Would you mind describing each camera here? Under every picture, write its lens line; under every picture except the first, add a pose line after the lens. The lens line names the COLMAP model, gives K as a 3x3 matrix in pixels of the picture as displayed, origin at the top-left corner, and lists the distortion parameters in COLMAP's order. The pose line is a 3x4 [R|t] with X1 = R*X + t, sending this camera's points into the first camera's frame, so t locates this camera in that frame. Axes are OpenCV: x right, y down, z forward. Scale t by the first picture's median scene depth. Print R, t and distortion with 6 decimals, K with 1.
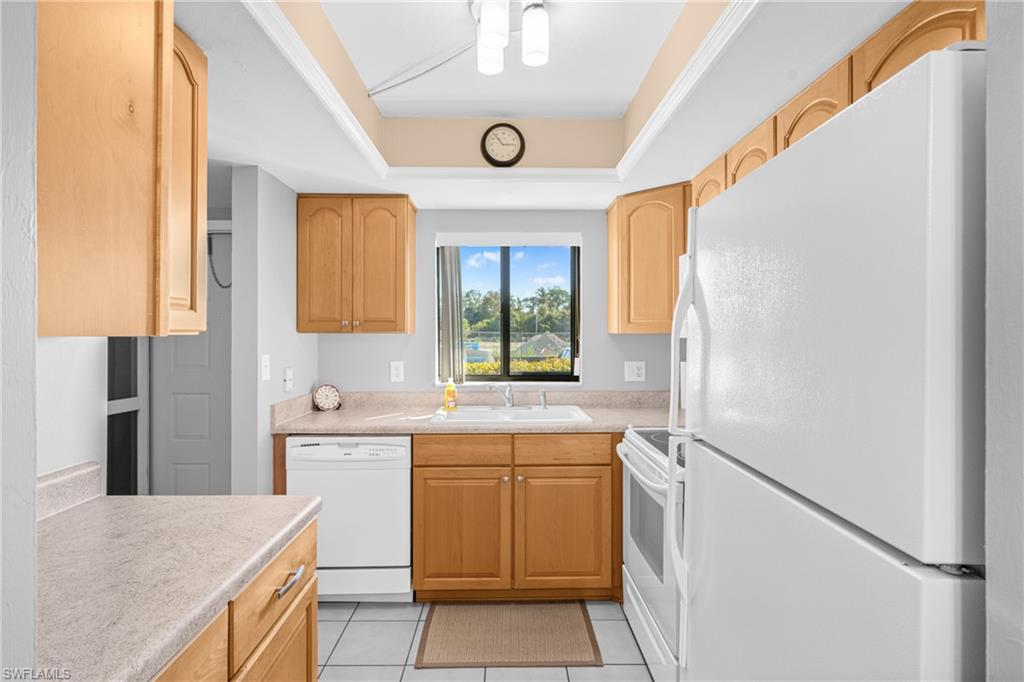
lens RADIAL K [[516.2, 0, 510.9], [0, 516.2, 337.9], [0, 0, 1]] dist [0.001360, 0.001181]
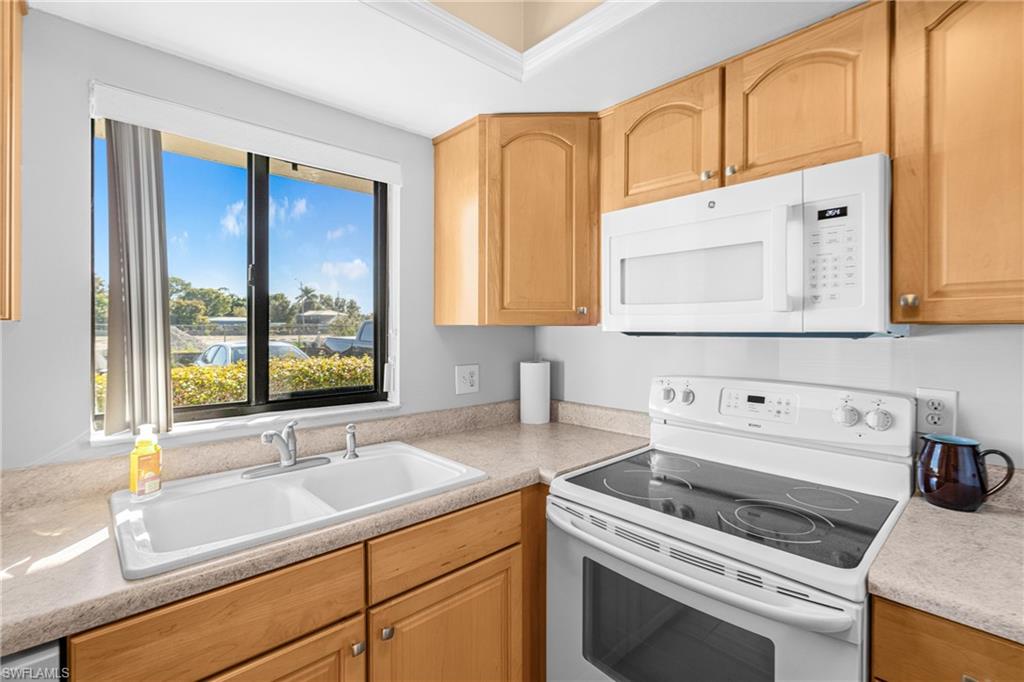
lens RADIAL K [[468.2, 0, 515.4], [0, 468.2, 332.3], [0, 0, 1]] dist [-0.010837, 0.004667]
pose [[0.745932, -0.001434, 0.666021, -0.146216], [-0.000367, 0.999997, 0.002565, -0.000753], [-0.666022, -0.002158, 0.745929, 0.505769]]
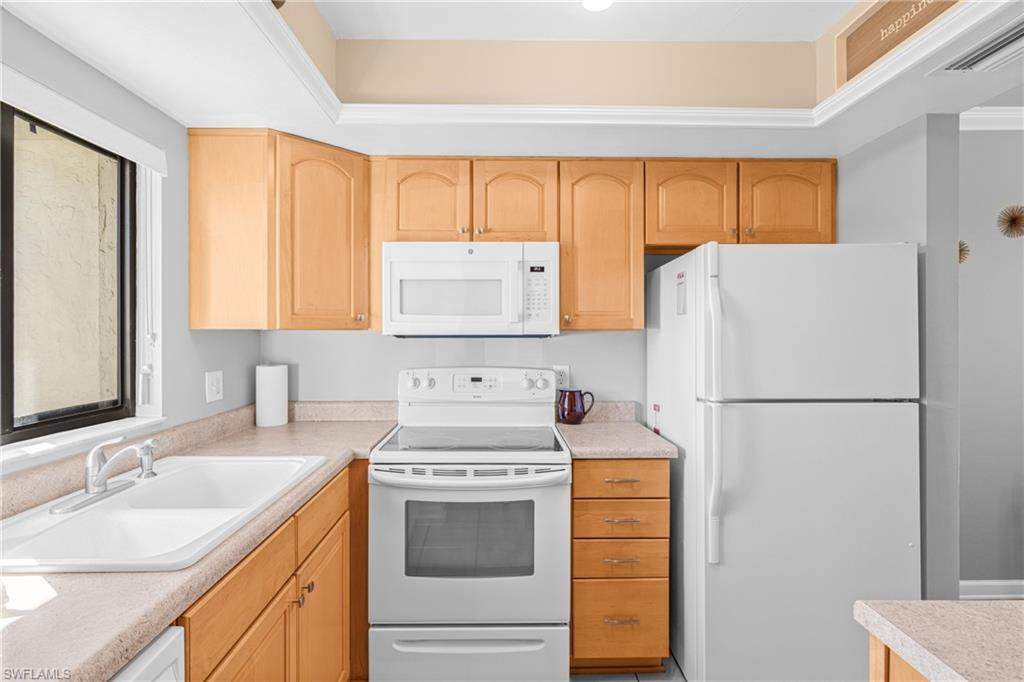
lens RADIAL K [[516.2, 0, 516.2], [0, 516.2, 333.4], [0, 0, 1]] dist [0.001360, 0.001181]
pose [[0.001426, -0.001109, 0.999998, -0.454570], [0.003653, 0.999993, 0.001104, -0.002839], [-0.999992, 0.003652, 0.001430, 0.642321]]
